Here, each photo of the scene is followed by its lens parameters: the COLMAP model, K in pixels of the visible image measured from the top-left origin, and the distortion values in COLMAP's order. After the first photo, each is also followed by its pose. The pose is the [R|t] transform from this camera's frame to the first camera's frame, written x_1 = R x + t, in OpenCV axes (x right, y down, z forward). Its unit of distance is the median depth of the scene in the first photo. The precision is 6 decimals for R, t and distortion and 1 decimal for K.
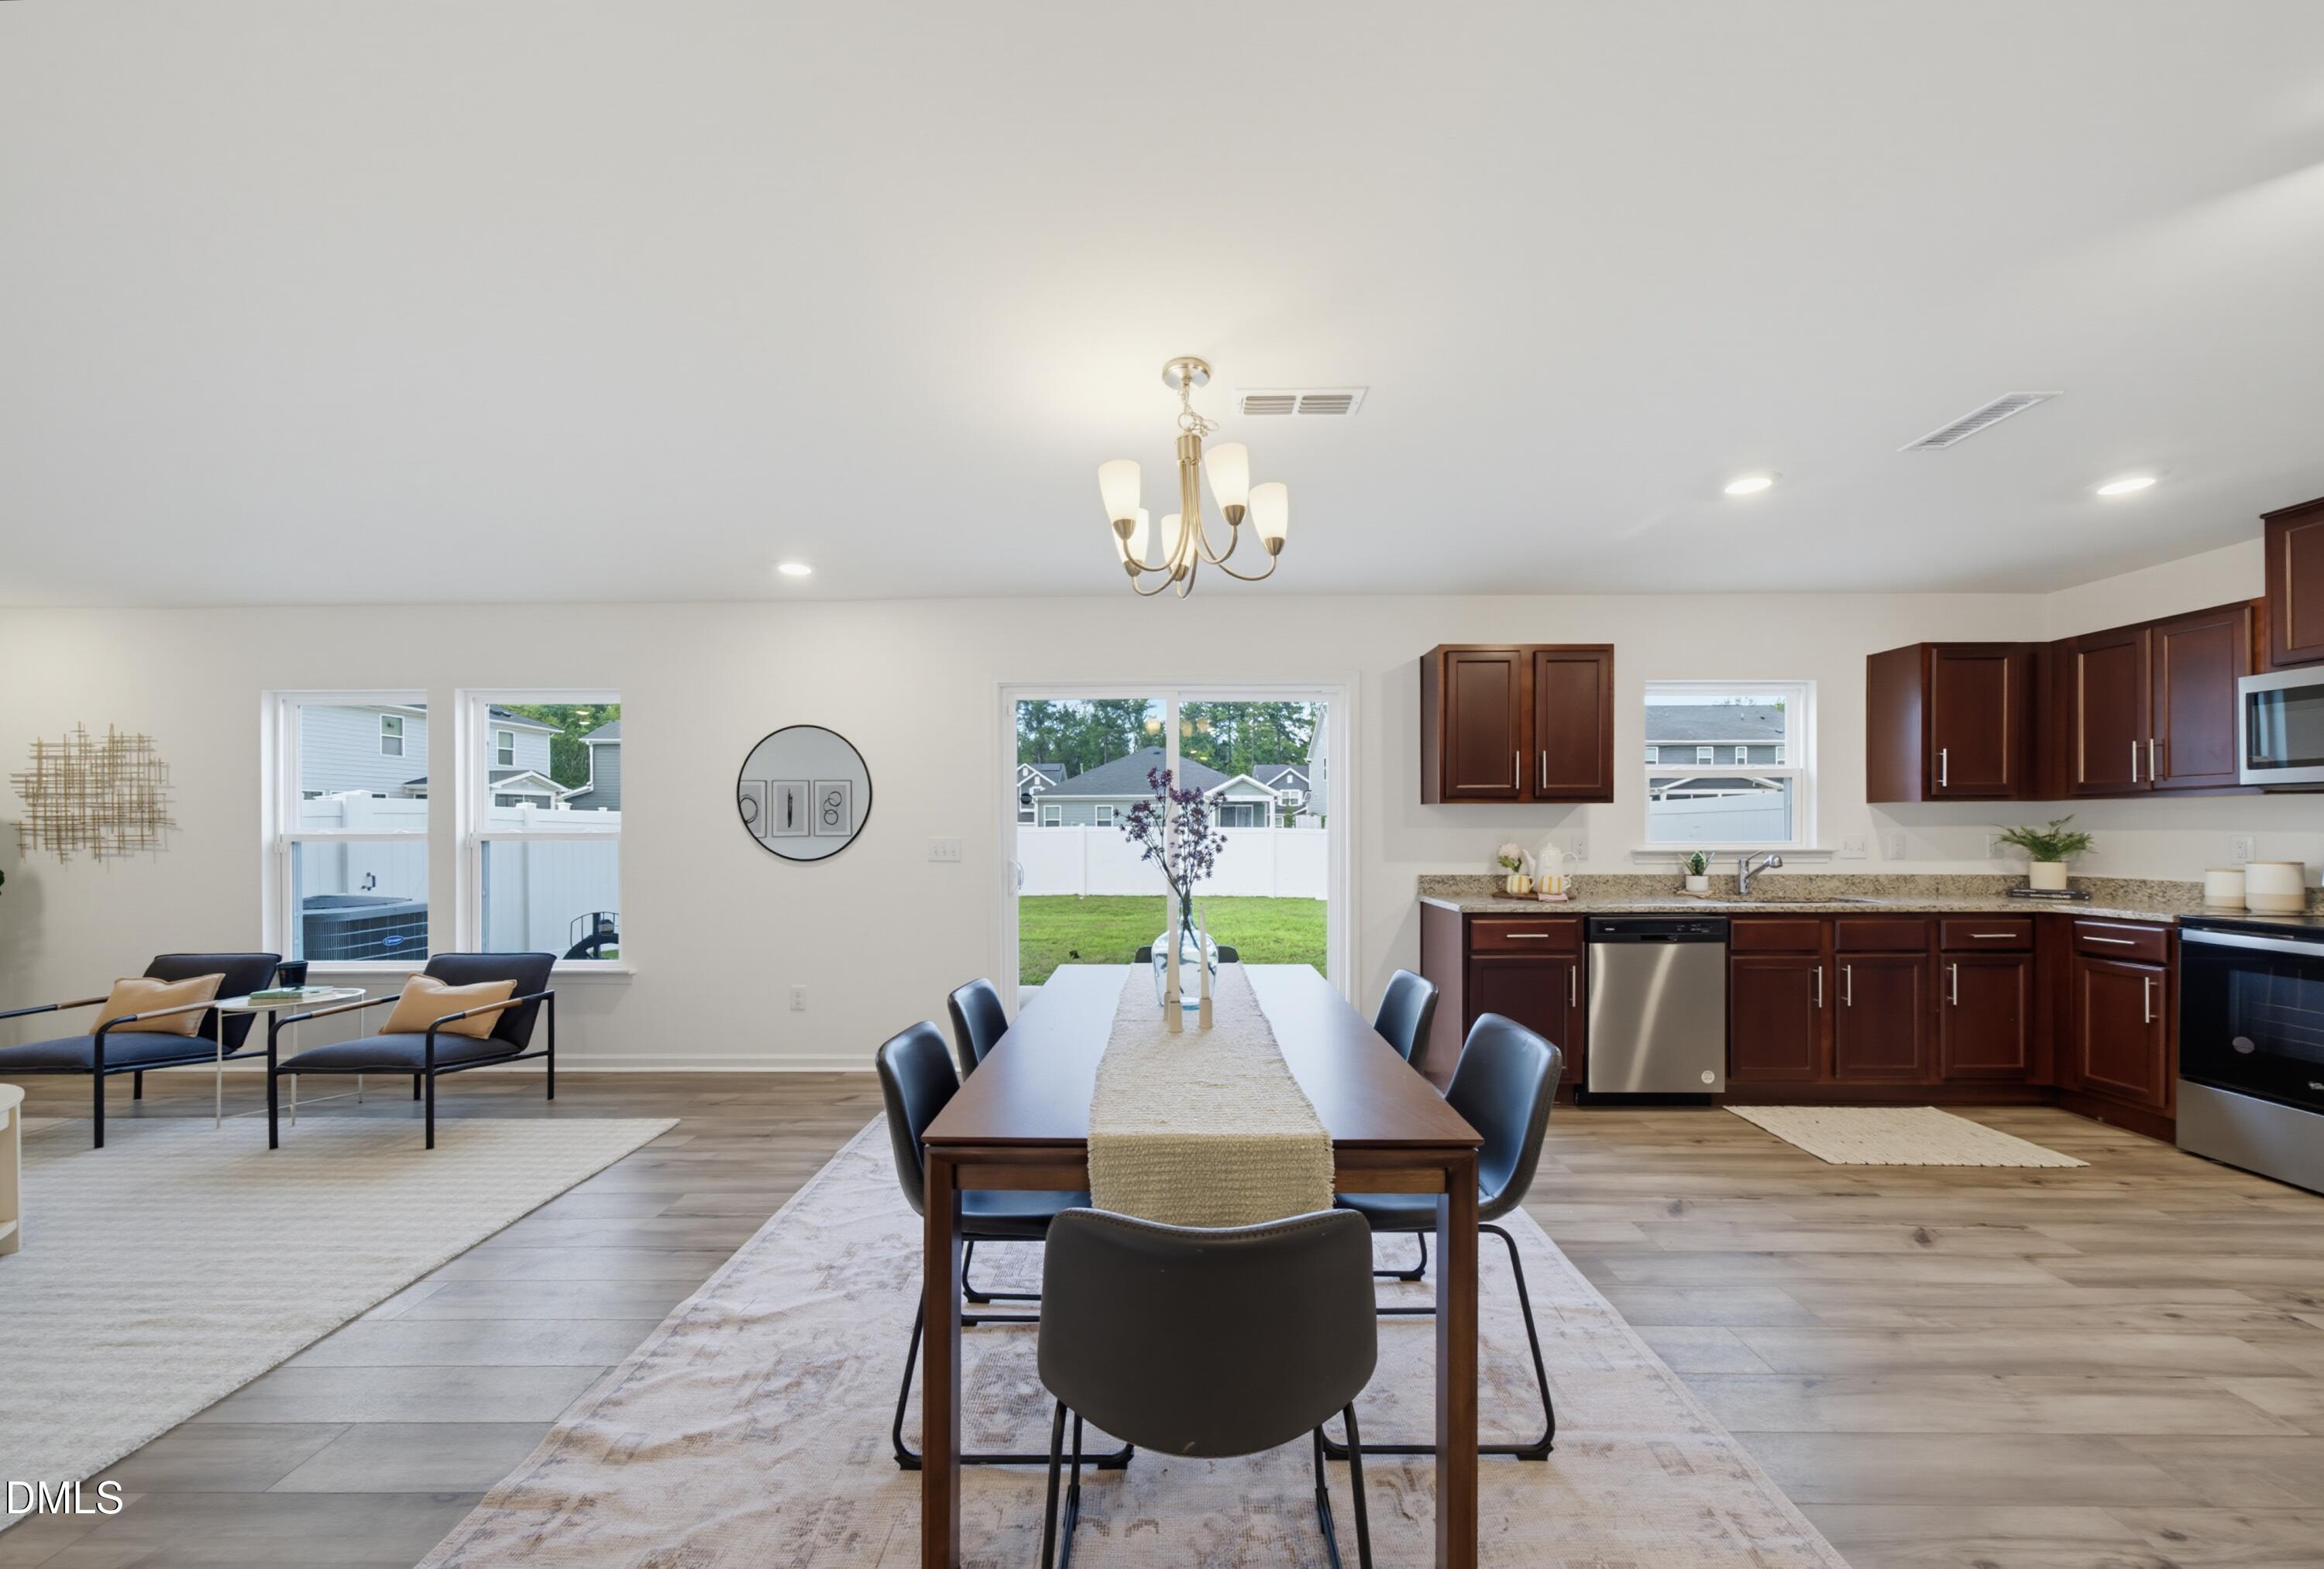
lens RADIAL K [[811.0, 0, 1162.2], [0, 811.0, 829.8], [0, 0, 1]] dist [0.000696, -0.000165]
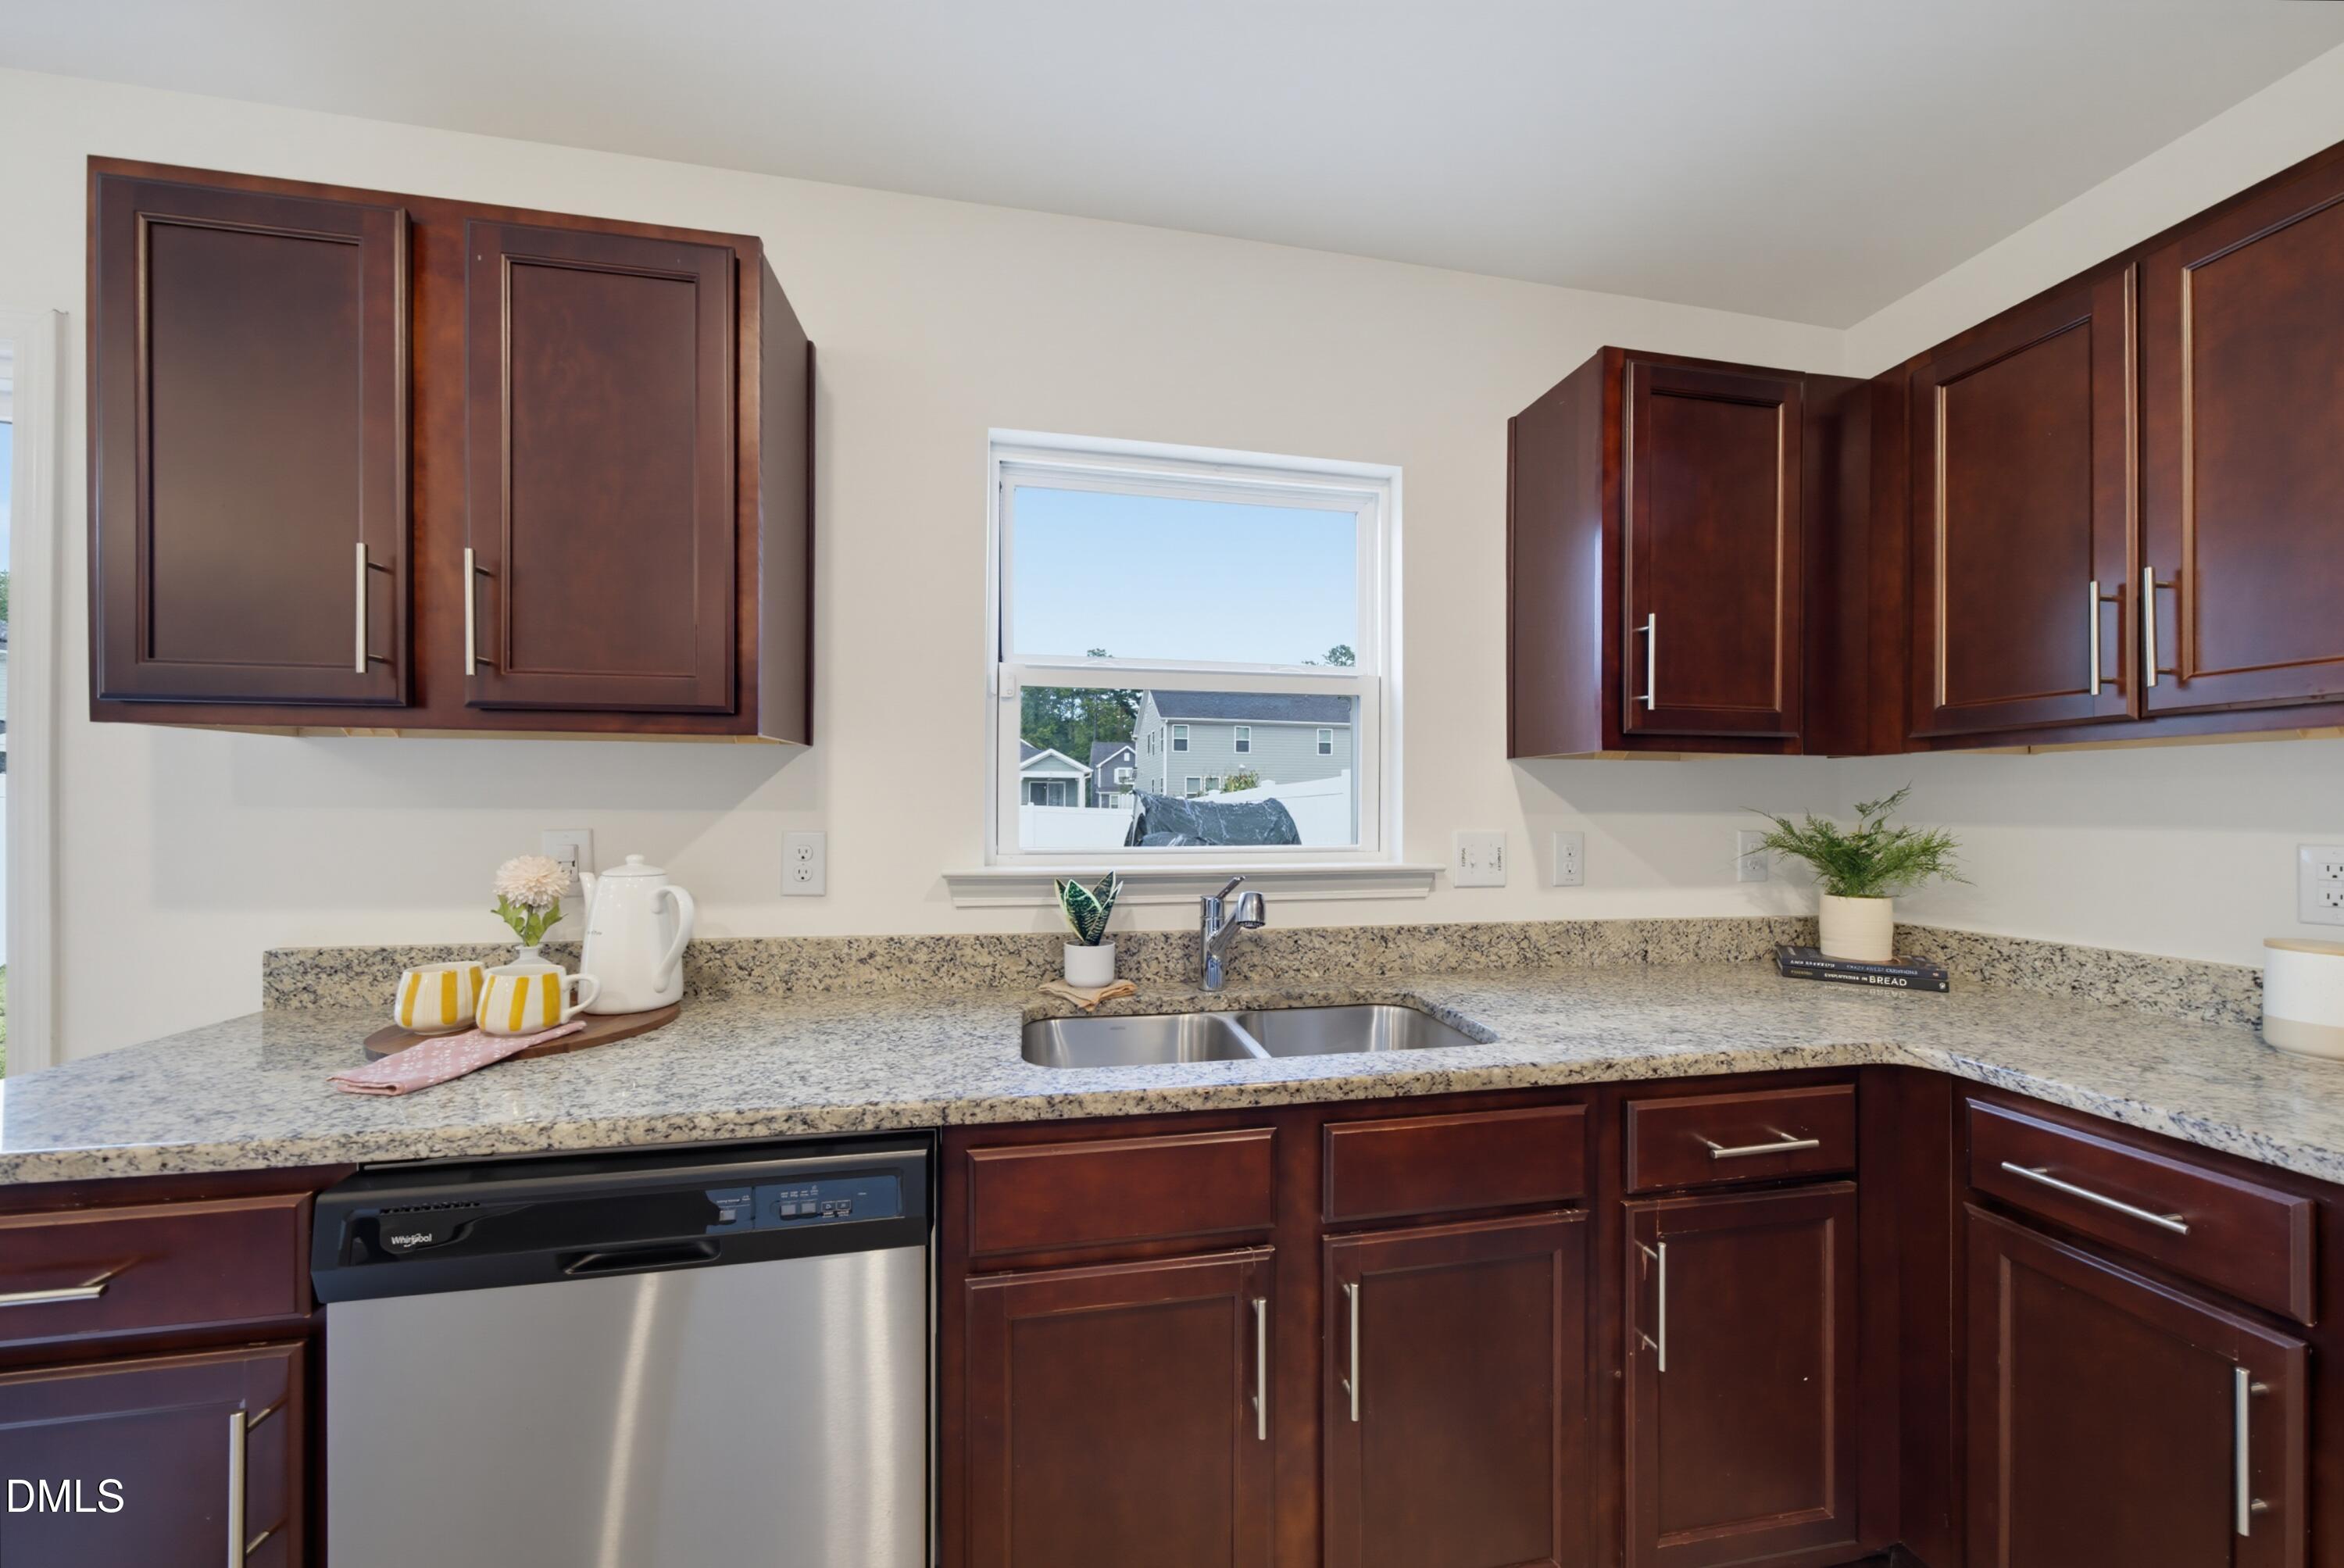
lens RADIAL K [[805.4, 0, 1181.8], [0, 805.4, 805.3], [0, 0, 1]] dist [-0.000466, 0.000107]
pose [[0.979991, 0.007898, 0.198884, 0.668463], [-0.007086, 0.999963, -0.004798, -0.005074], [-0.198915, 0.003293, 0.980011, 0.667635]]
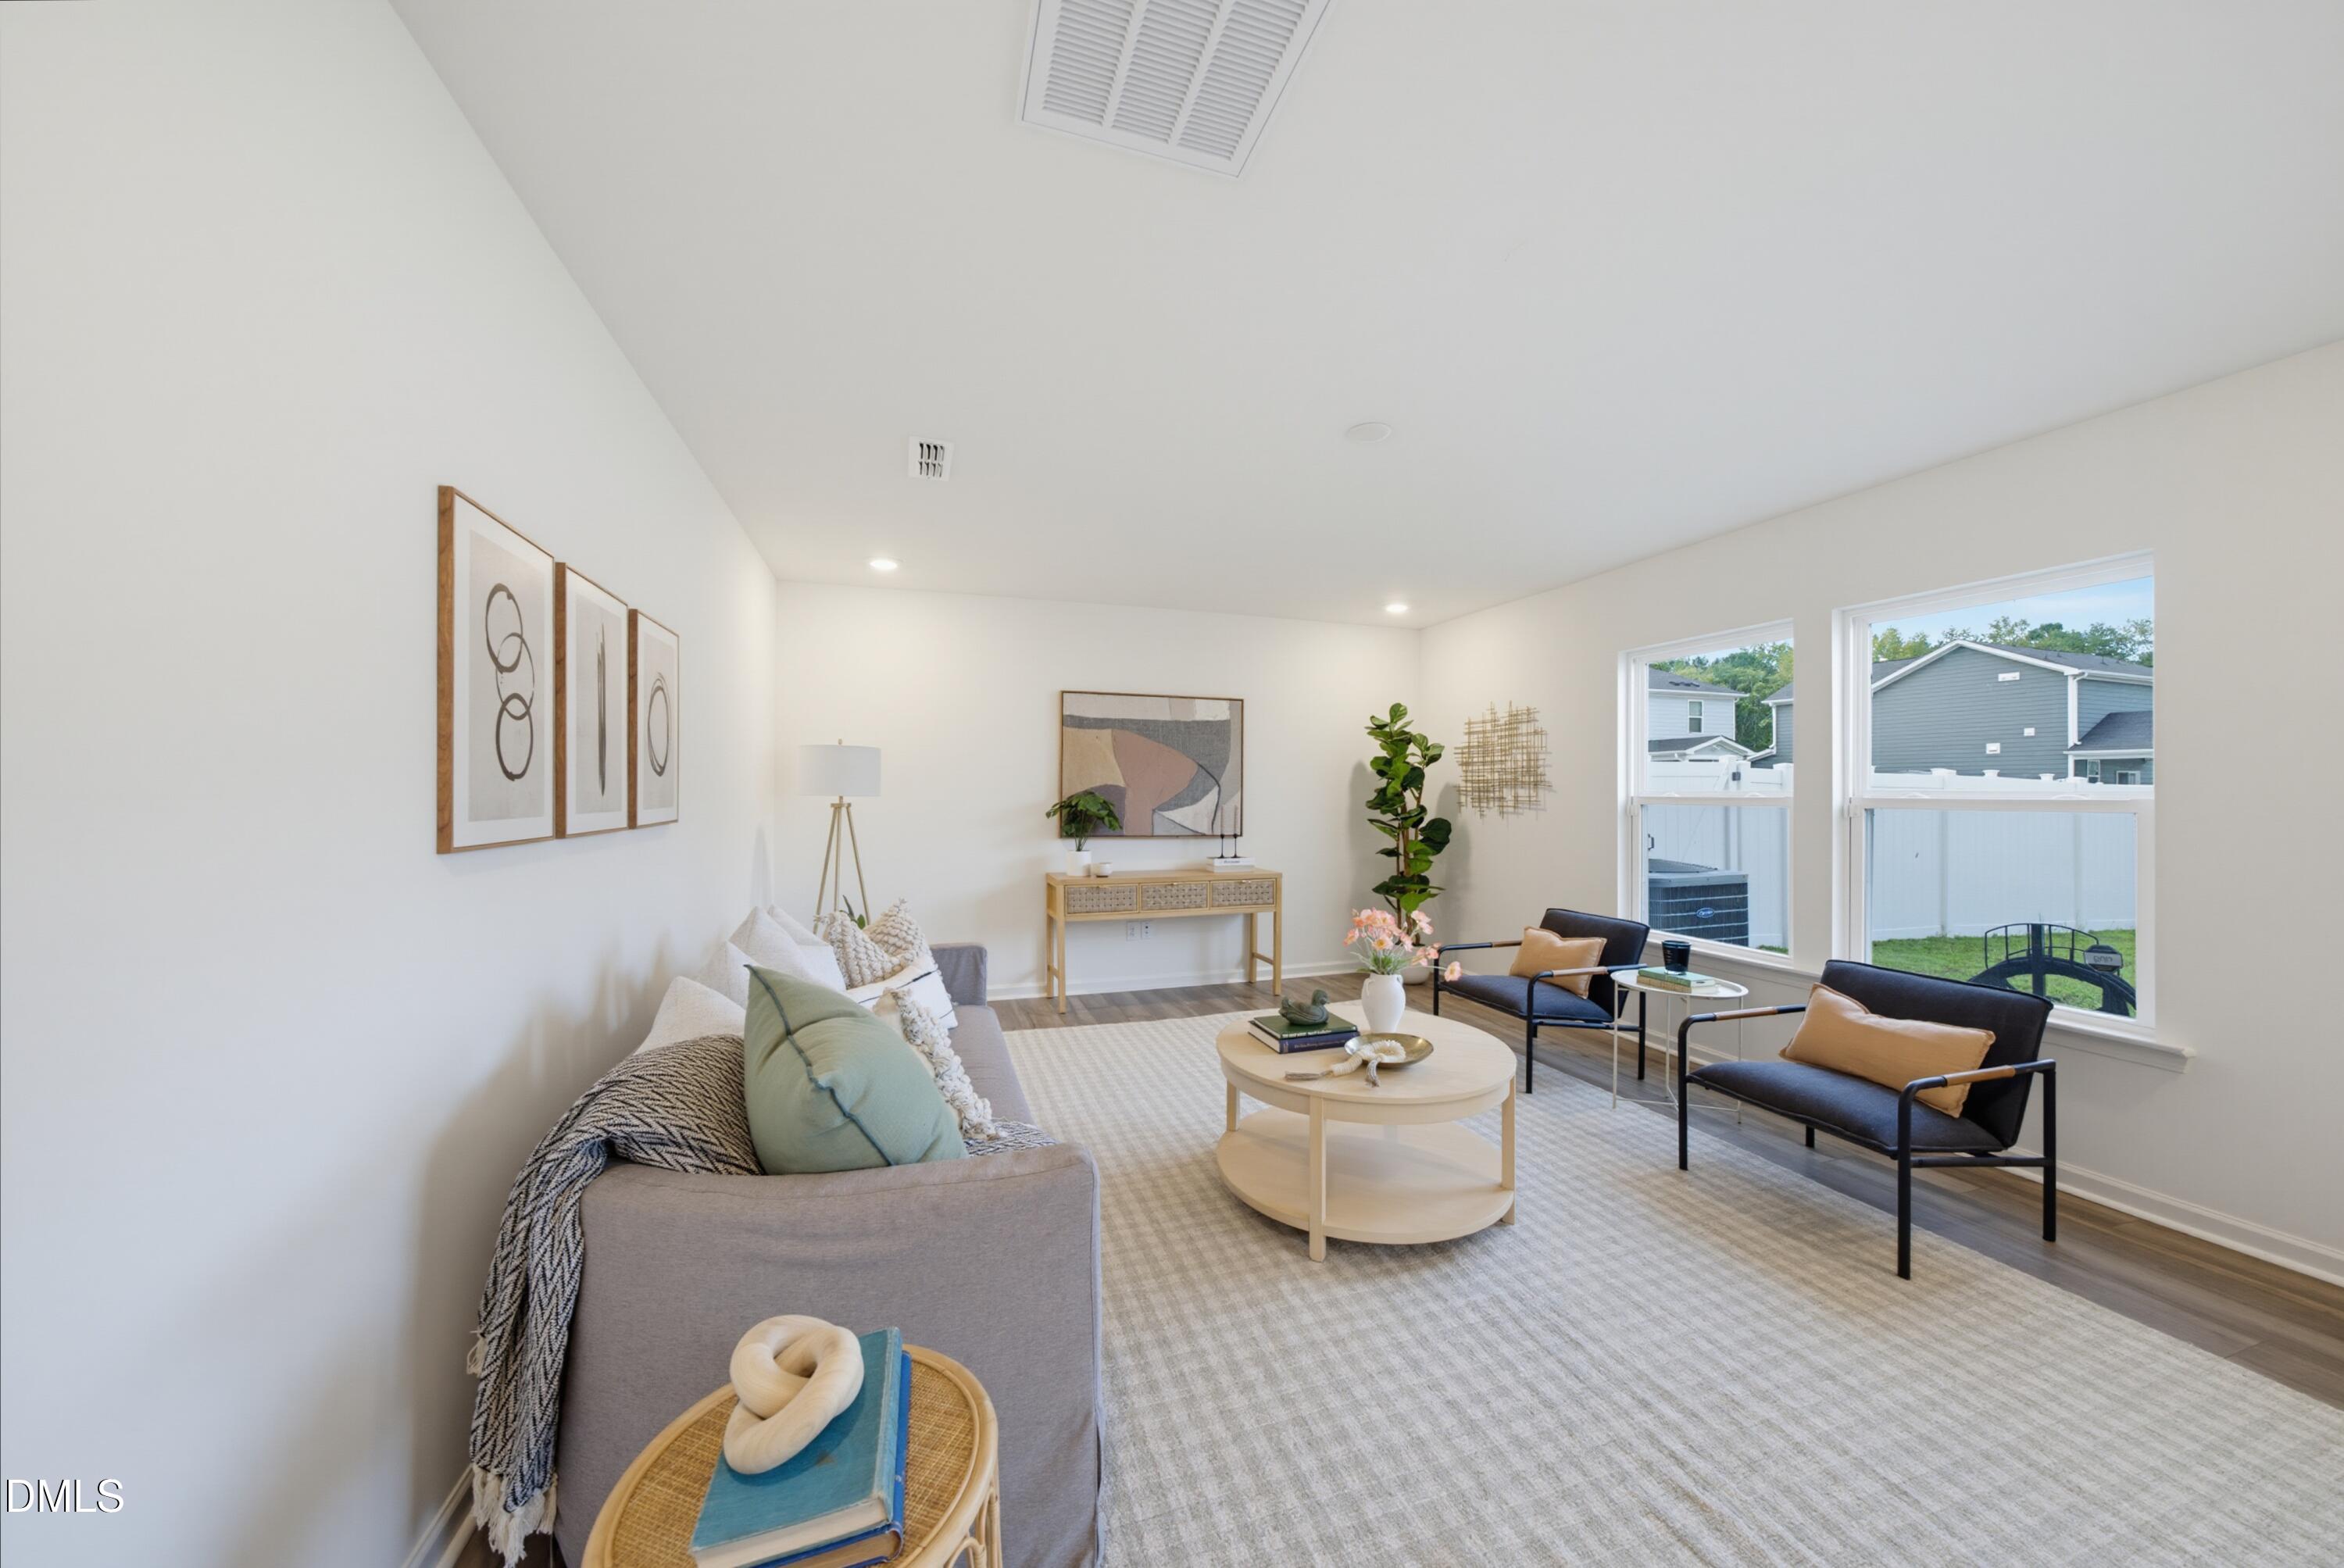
lens RADIAL K [[802.7, 0, 1177.6], [0, 802.7, 793.9], [0, 0, 1]] dist [-0.001308, -0.000083]
pose [[0.329043, 0.007782, -0.944283, -0.409443], [-0.008103, 0.999952, 0.005418, 0.001500], [0.944280, 0.005869, 0.329090, 0.190154]]
